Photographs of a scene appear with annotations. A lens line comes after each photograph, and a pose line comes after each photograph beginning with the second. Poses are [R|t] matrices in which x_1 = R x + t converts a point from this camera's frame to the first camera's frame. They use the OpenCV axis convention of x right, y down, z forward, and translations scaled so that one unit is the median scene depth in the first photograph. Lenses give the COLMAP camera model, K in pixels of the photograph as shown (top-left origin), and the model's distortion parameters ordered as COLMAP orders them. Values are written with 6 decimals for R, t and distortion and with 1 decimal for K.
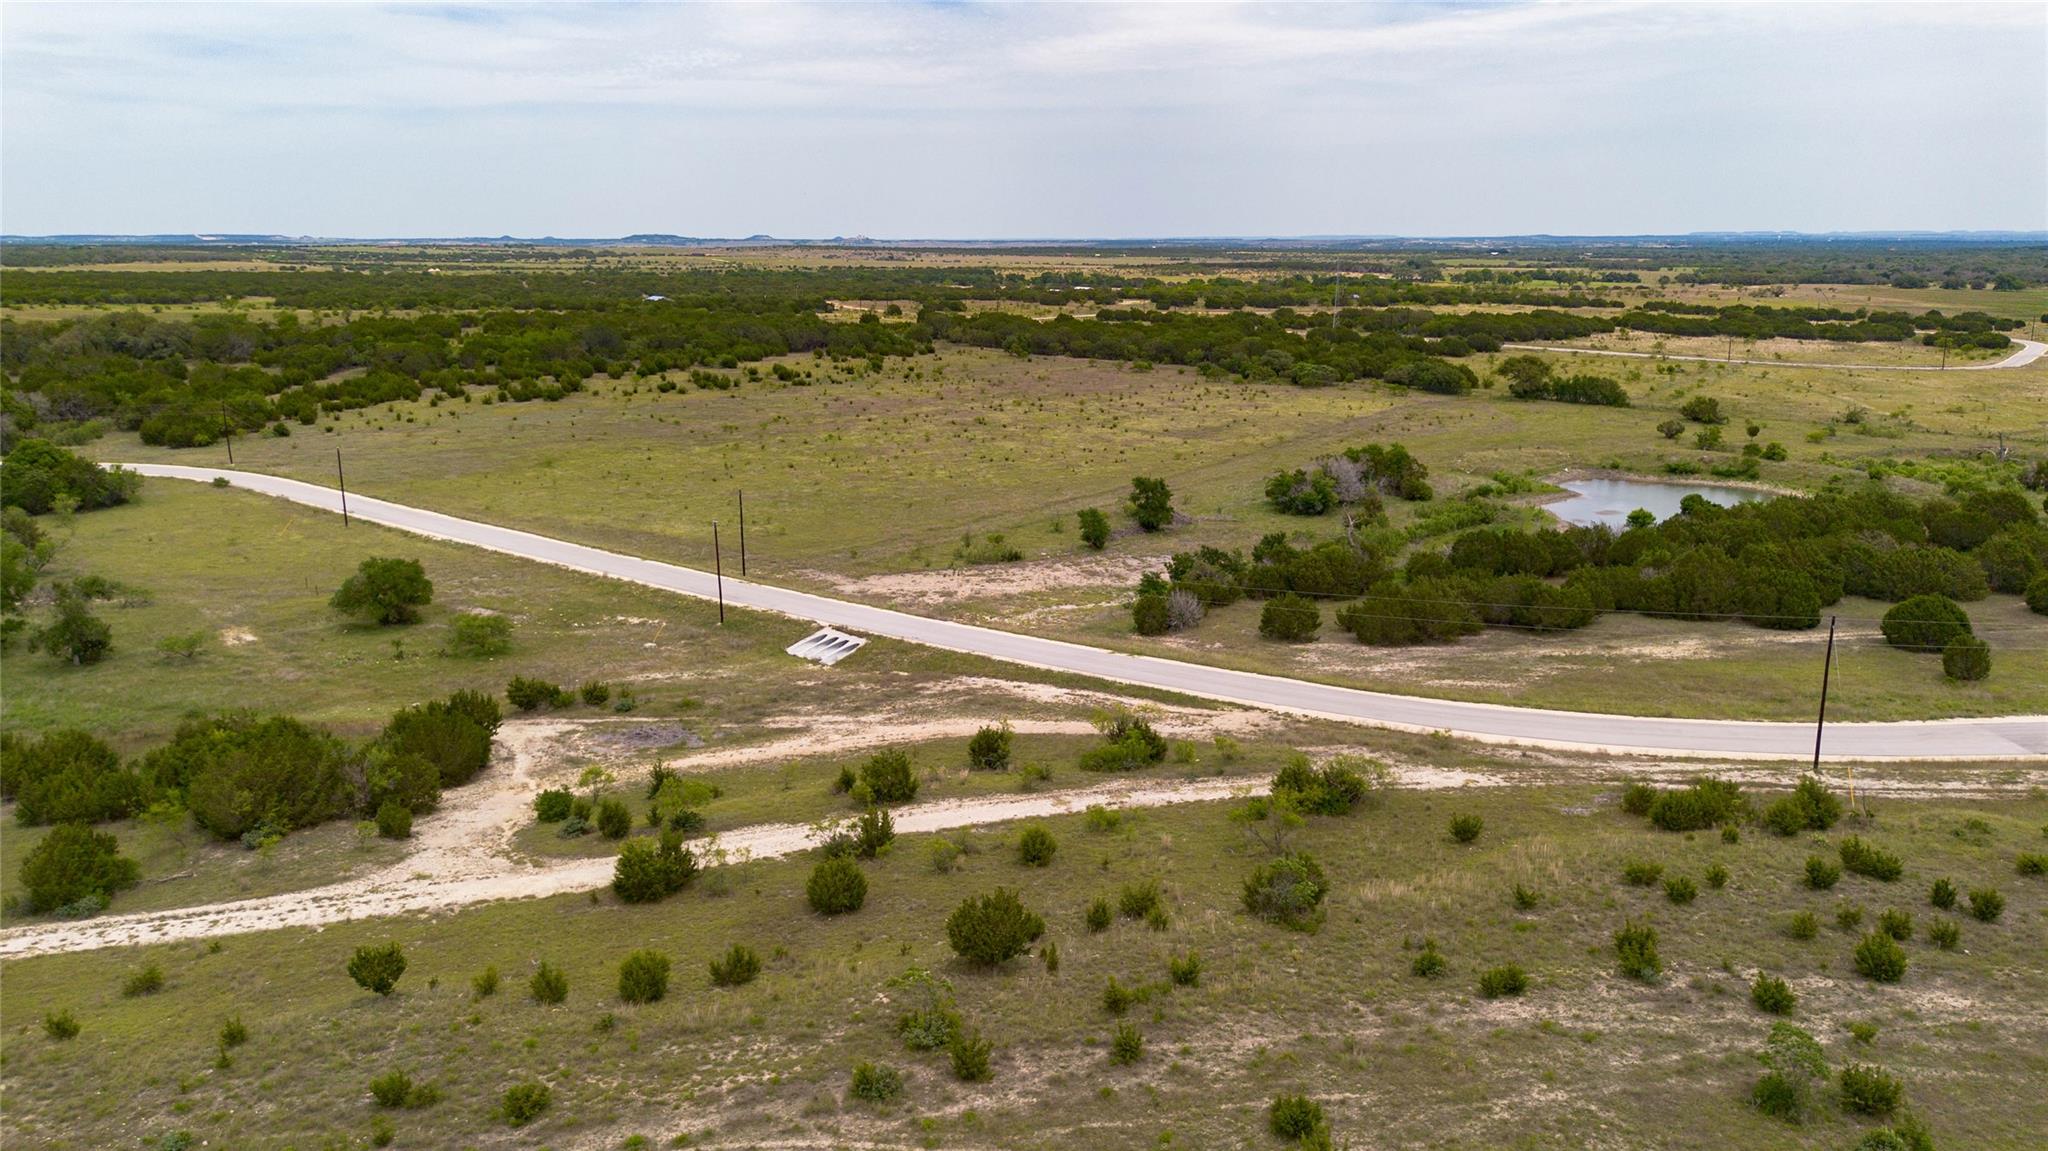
lens RADIAL K [[1441.7, 0, 1017.4], [0, 1441.7, 580.0], [0, 0, 1]] dist [0.063227, -0.062562]
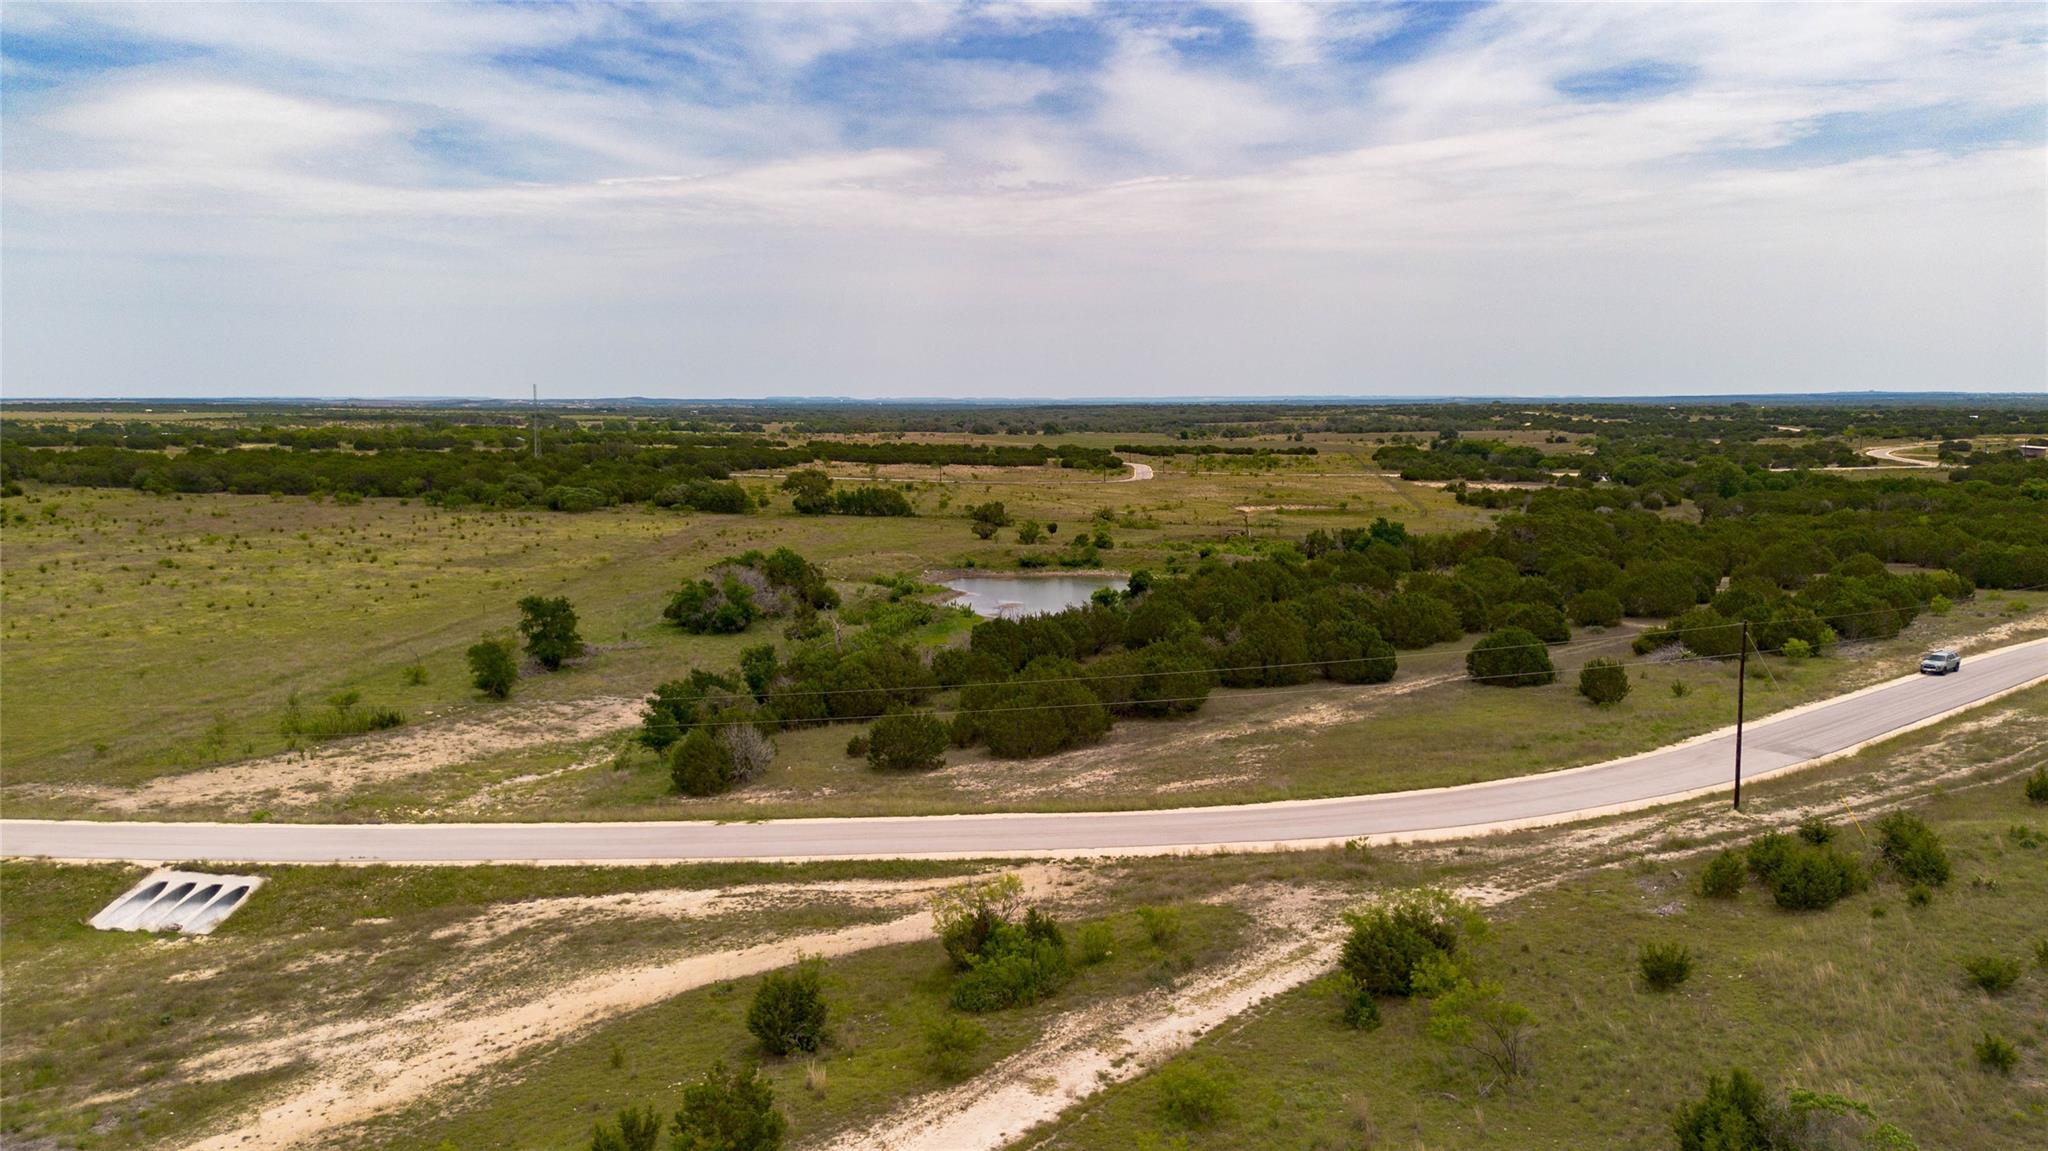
lens RADIAL K [[1441.7, 0, 1023.0], [0, 1441.7, 560.6], [0, 0, 1]] dist [0.063227, -0.062562]
pose [[0.825889, -0.059586, 0.560676, -0.149351], [0.127182, 0.988460, -0.082292, 0.003668], [-0.549302, 0.139272, 0.823936, 0.302035]]
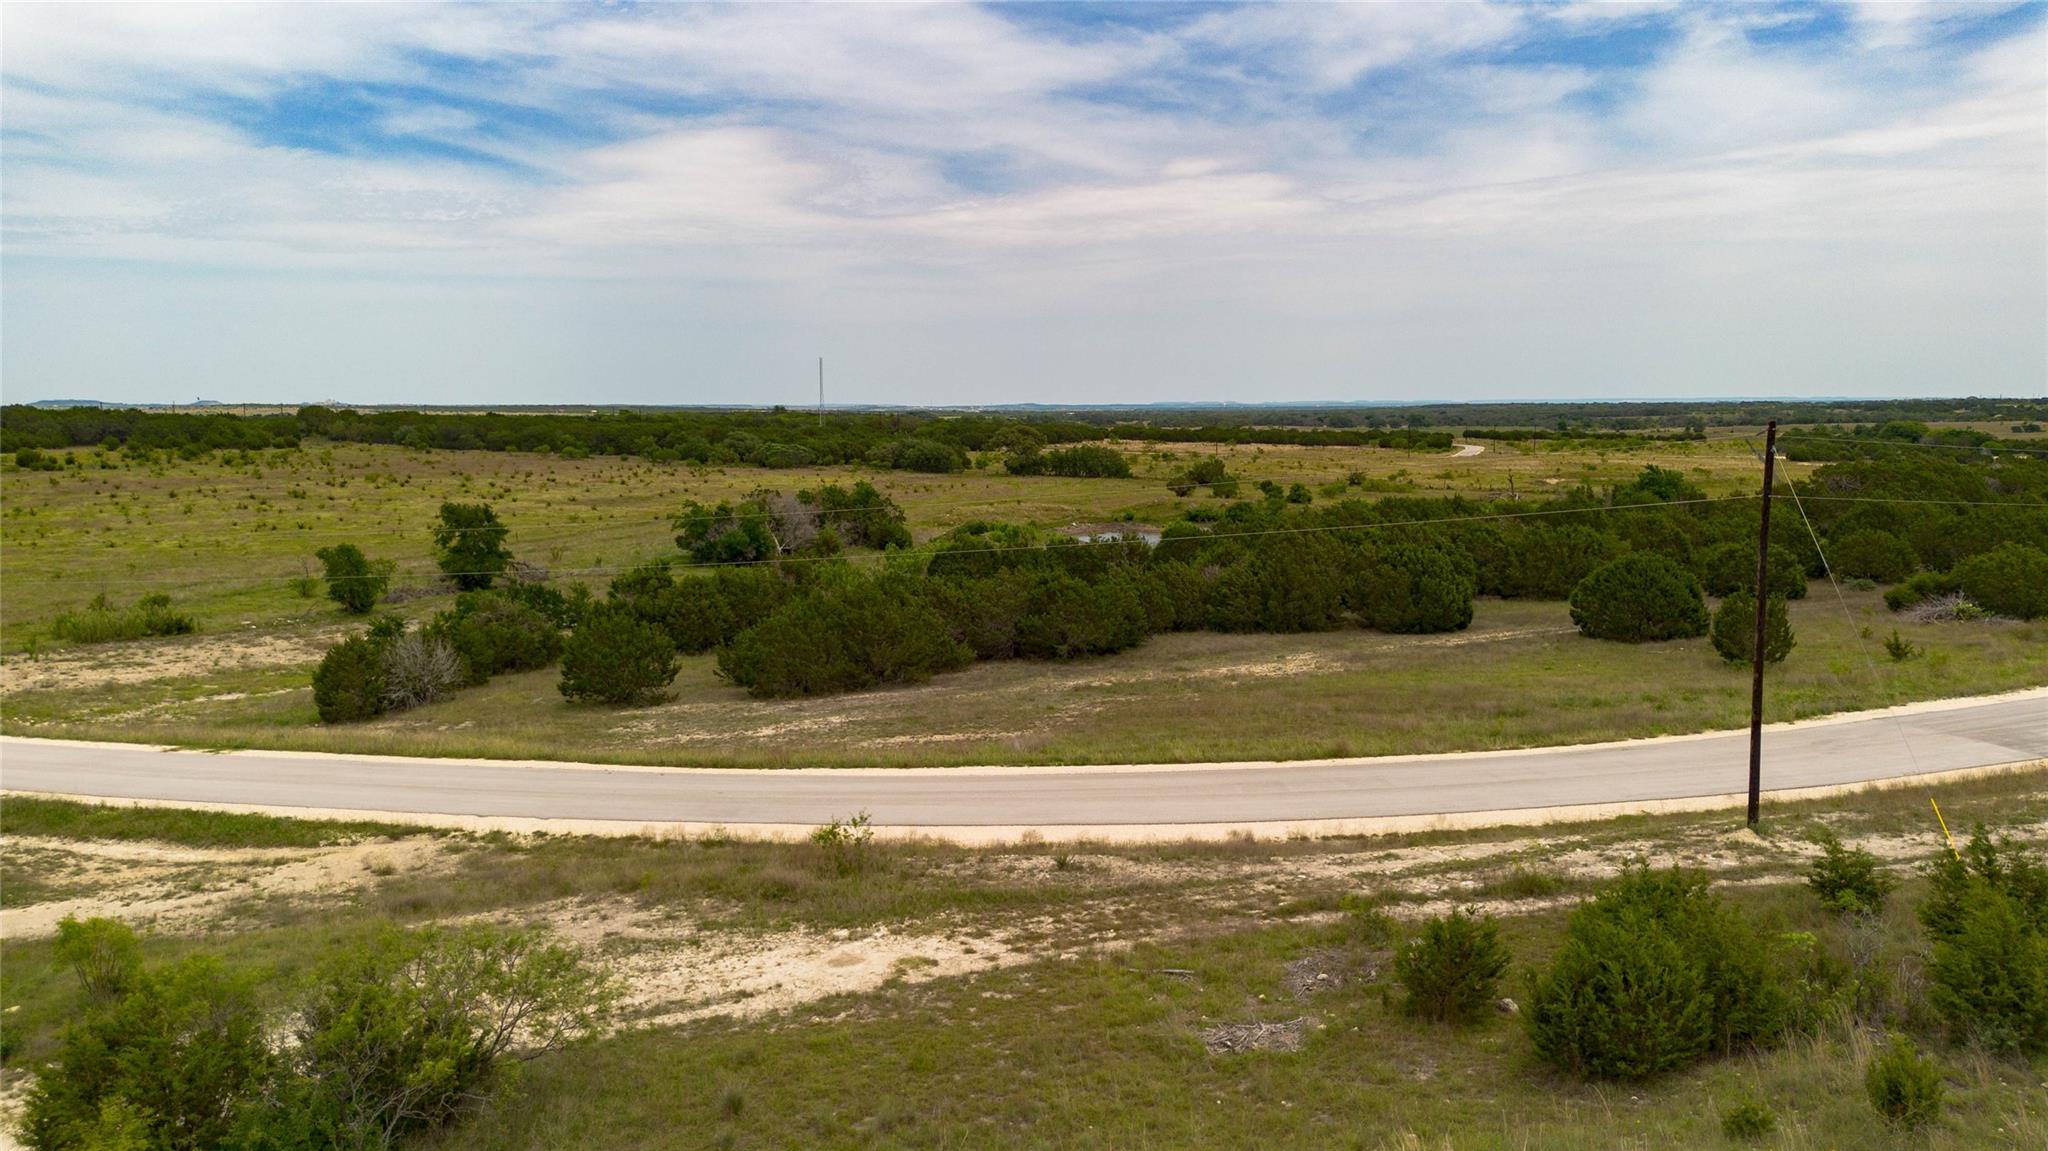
lens RADIAL K [[1441.7, 0, 1029.2], [0, 1441.7, 569.5], [0, 0, 1]] dist [0.063227, -0.062562]
pose [[0.943580, -0.036193, 0.329161, 0.138284], [0.075183, 0.991466, -0.106503, 0.052178], [-0.322498, 0.125242, 0.938248, 0.402321]]
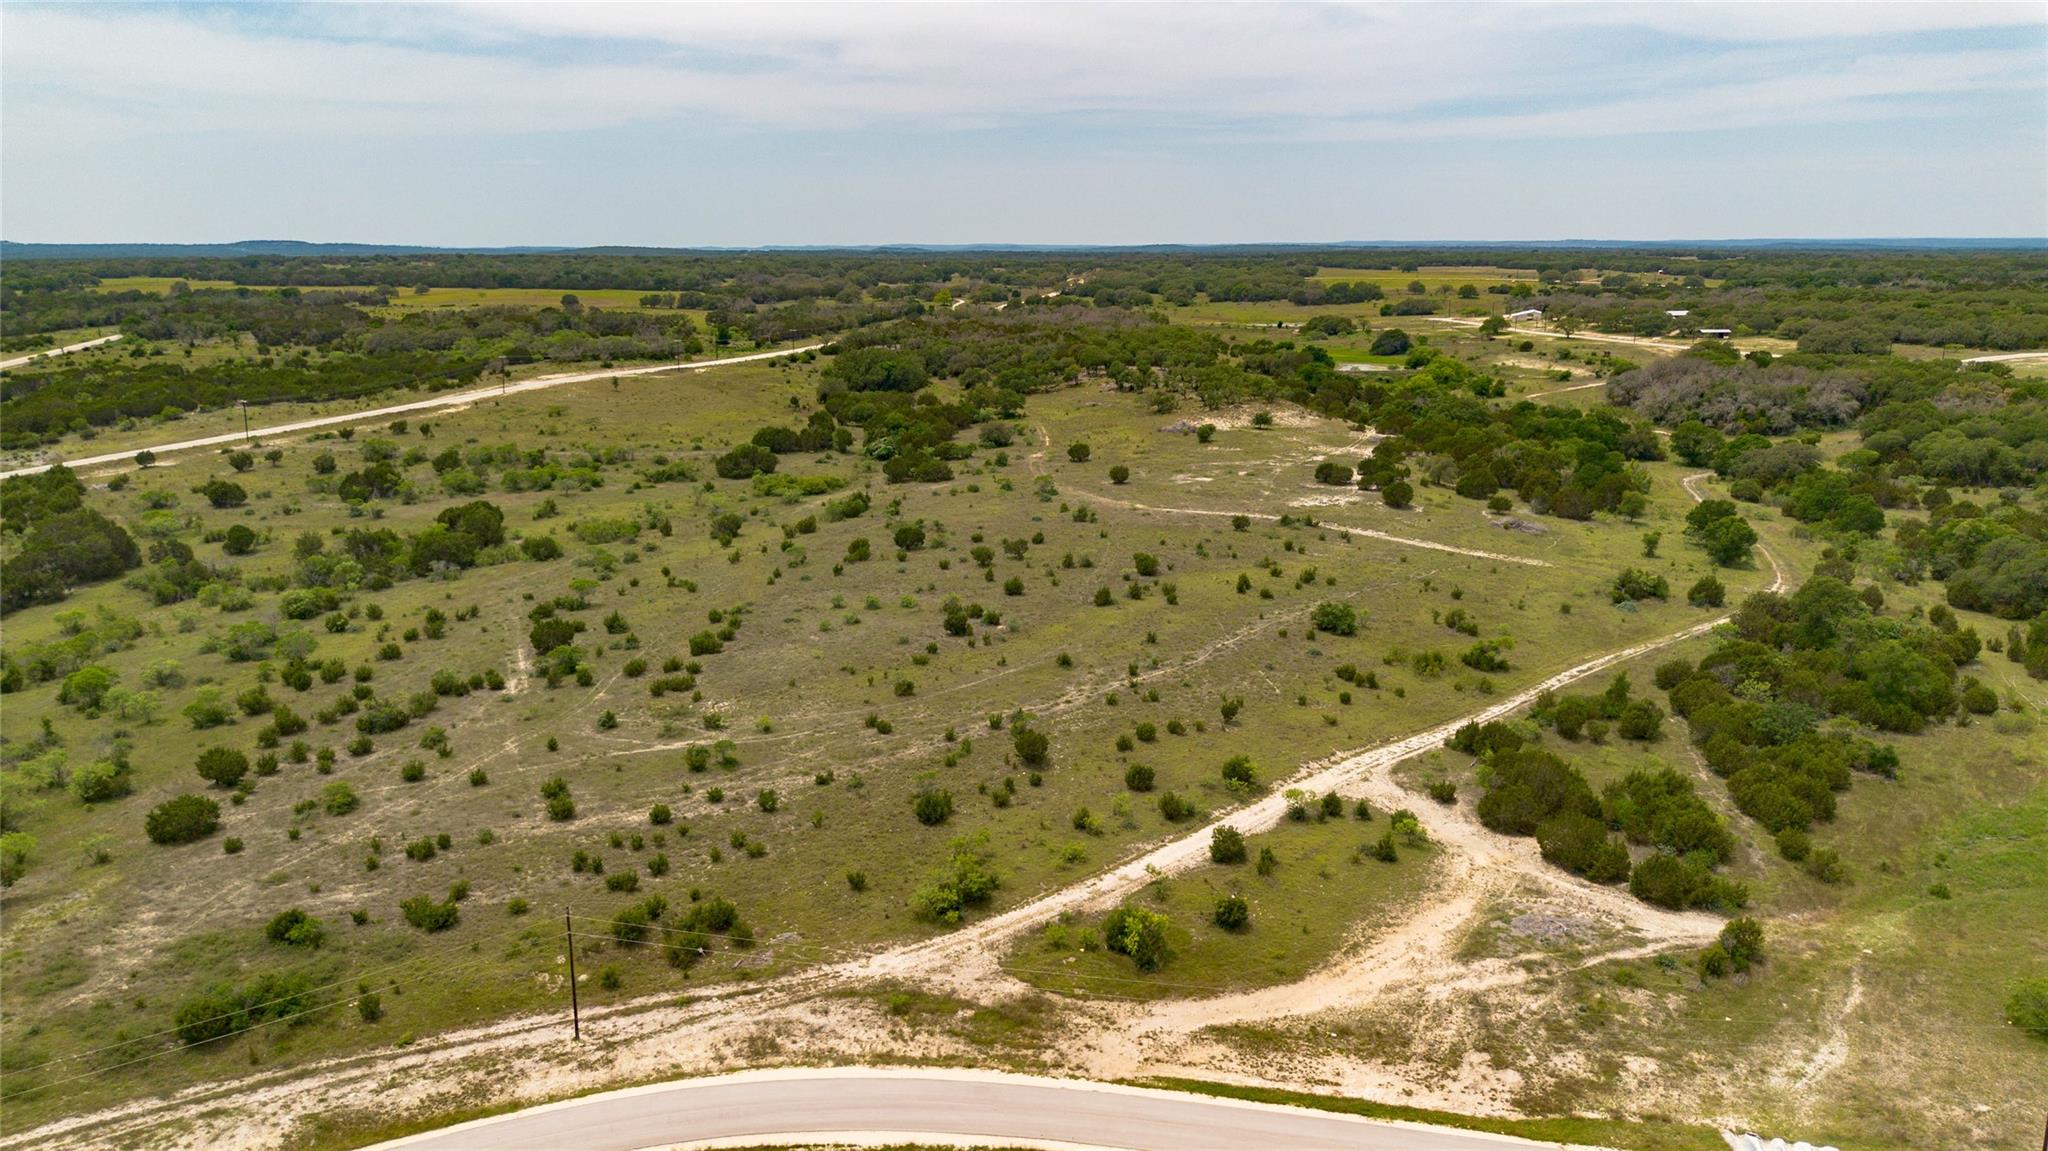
lens RADIAL K [[1441.7, 0, 1030.5], [0, 1441.7, 572.8], [0, 0, 1]] dist [0.063227, -0.062562]
pose [[-0.879202, 0.117946, -0.461619, 0.420768], [-0.101559, 0.900214, 0.423440, -0.408572], [0.465499, 0.419171, -0.779491, 1.104698]]
